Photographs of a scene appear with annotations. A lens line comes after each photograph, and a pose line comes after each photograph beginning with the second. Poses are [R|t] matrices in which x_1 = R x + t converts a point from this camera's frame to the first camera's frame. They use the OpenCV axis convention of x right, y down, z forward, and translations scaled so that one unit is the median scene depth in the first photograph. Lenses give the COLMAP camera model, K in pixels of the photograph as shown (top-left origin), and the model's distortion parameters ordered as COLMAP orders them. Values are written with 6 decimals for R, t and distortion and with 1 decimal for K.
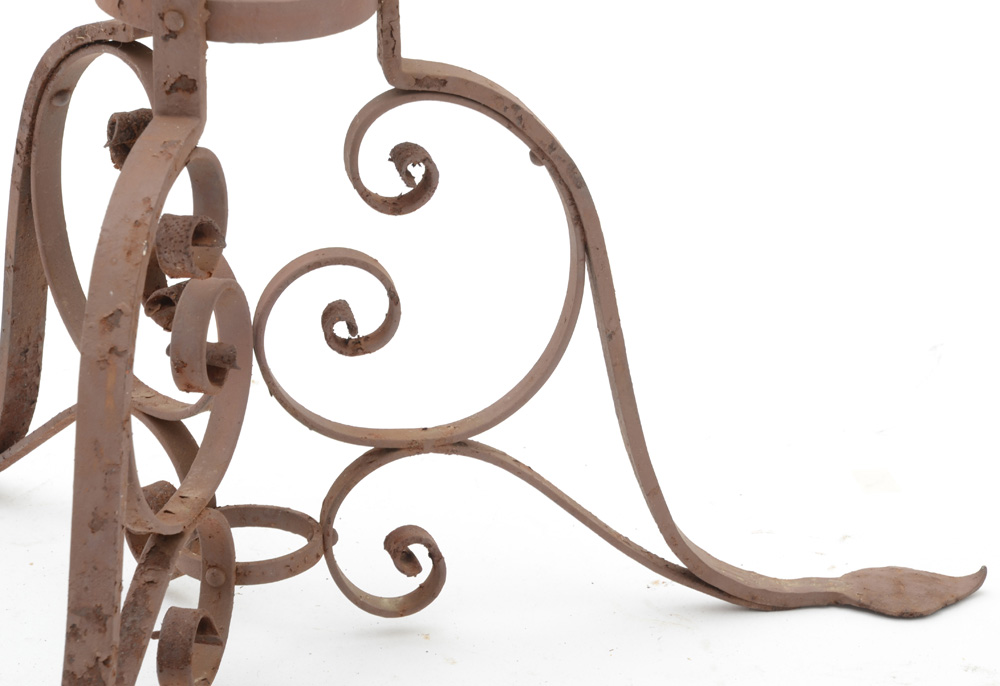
lens RADIAL K [[3587.0, 0, 502.6], [0, 3587.0, 351.4], [0, 0, 1]] dist [1.048228, 0.000000]
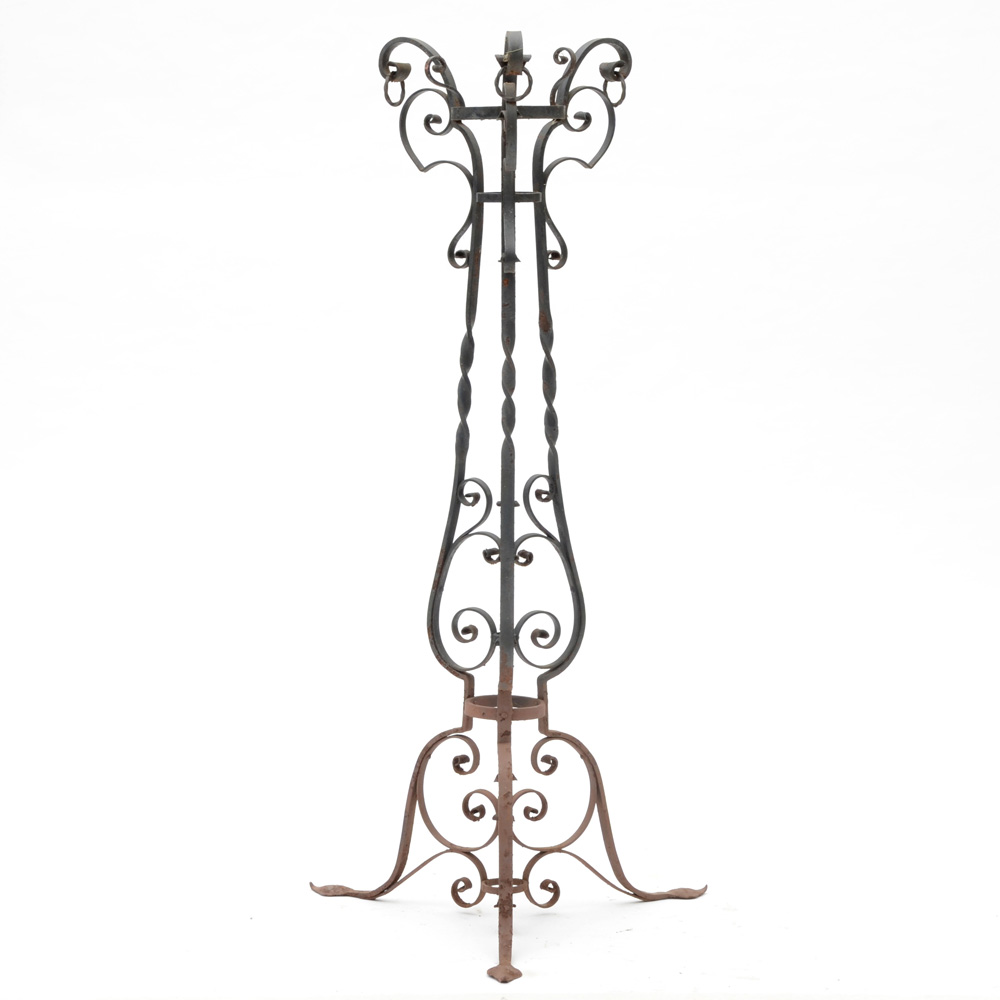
lens RADIAL K [[2907.0, 0, 499.2], [0, 2907.0, 495.4], [0, 0, 1]] dist [0.155366, 0.000000]
pose [[0.960518, -0.051338, 0.273439, -0.789129], [0.122955, 0.959971, -0.251671, 0.382733], [-0.249573, 0.275356, 0.928382, -1.552791]]
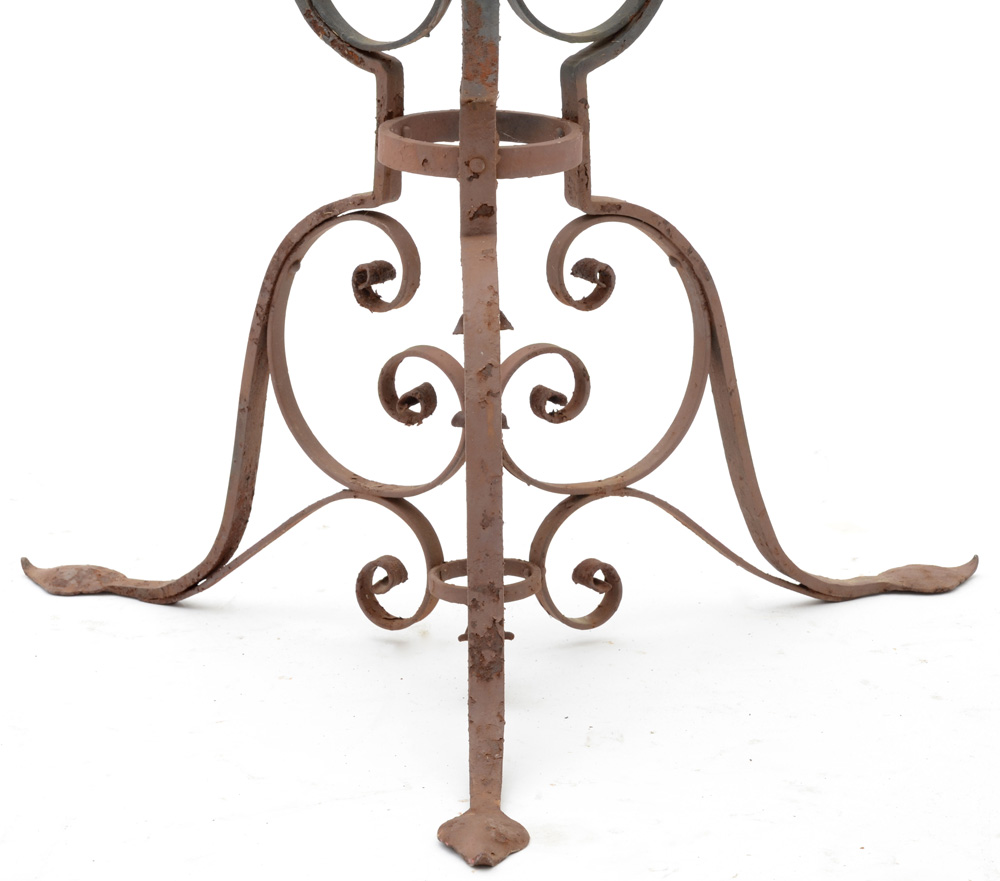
lens RADIAL K [[4078.0, 0, 490.4], [0, 4078.0, 436.5], [0, 0, 1]] dist [0.922735, 0.000000]
pose [[0.960911, -0.105571, 0.255938, -0.454962], [0.134534, 0.986013, -0.098386, 0.151913], [-0.241971, 0.128973, 0.961674, -0.448124]]
